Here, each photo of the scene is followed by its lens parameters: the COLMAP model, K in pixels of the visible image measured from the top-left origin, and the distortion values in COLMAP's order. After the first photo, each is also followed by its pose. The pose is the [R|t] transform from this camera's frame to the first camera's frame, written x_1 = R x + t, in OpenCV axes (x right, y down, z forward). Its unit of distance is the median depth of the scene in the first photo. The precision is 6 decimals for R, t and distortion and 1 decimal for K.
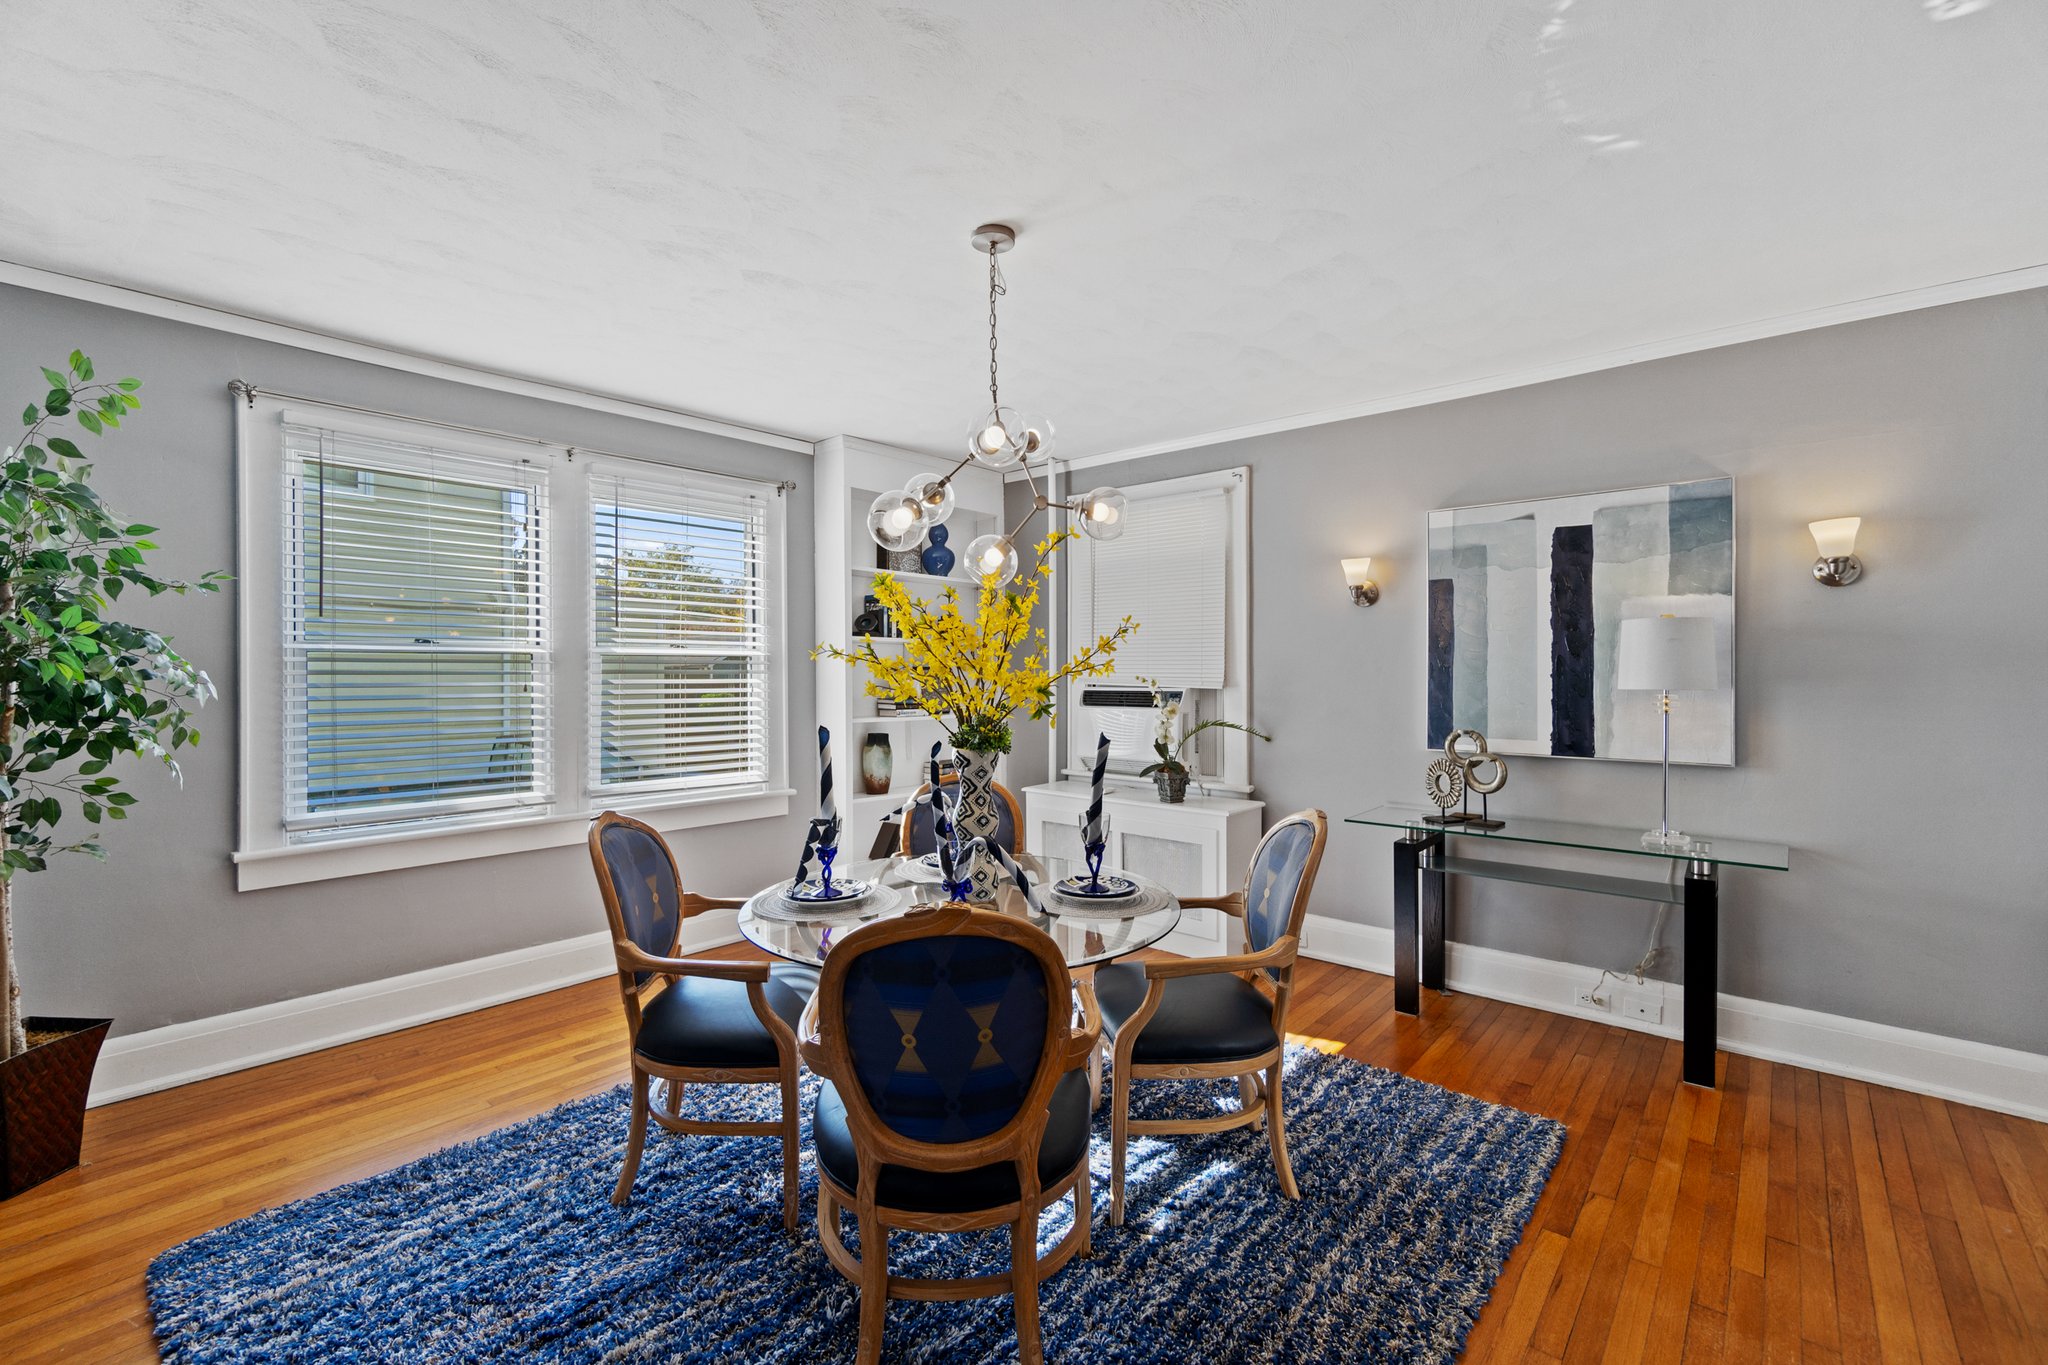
lens RADIAL K [[893.7, 0, 1022.8], [0, 893.7, 675.2], [0, 0, 1]] dist [-0.003183, -0.000173]
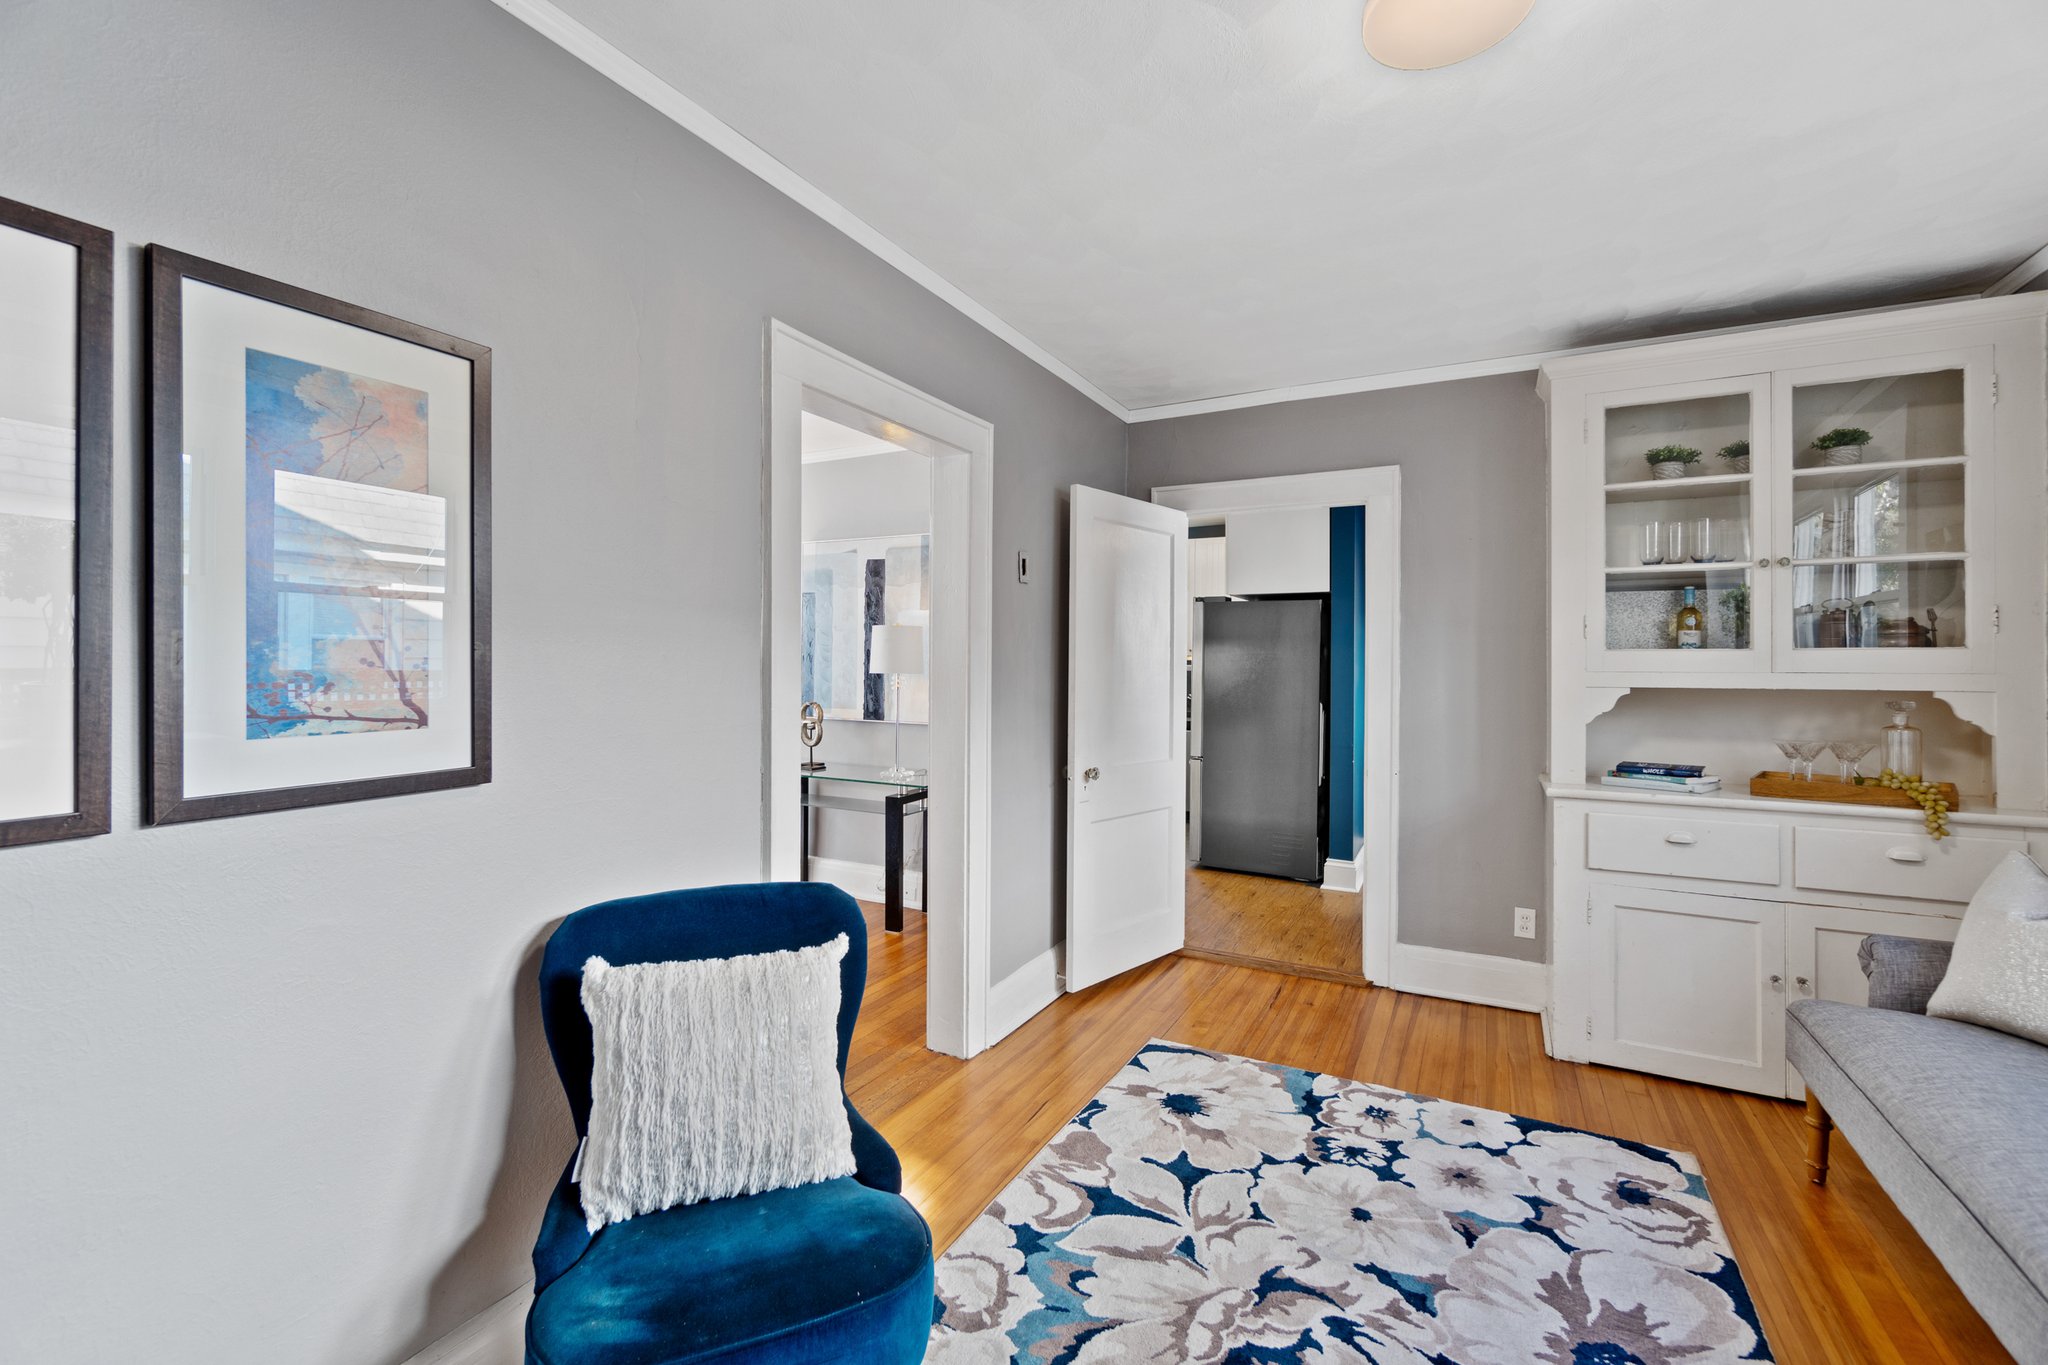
lens RADIAL K [[893.7, 0, 1021.0], [0, 893.7, 681.5], [0, 0, 1]] dist [-0.003183, -0.000173]
pose [[0.971391, 0.001995, 0.237476, 0.510283], [-0.005977, 0.999853, 0.016052, 0.004371], [-0.237409, -0.017012, 0.971261, -0.452628]]
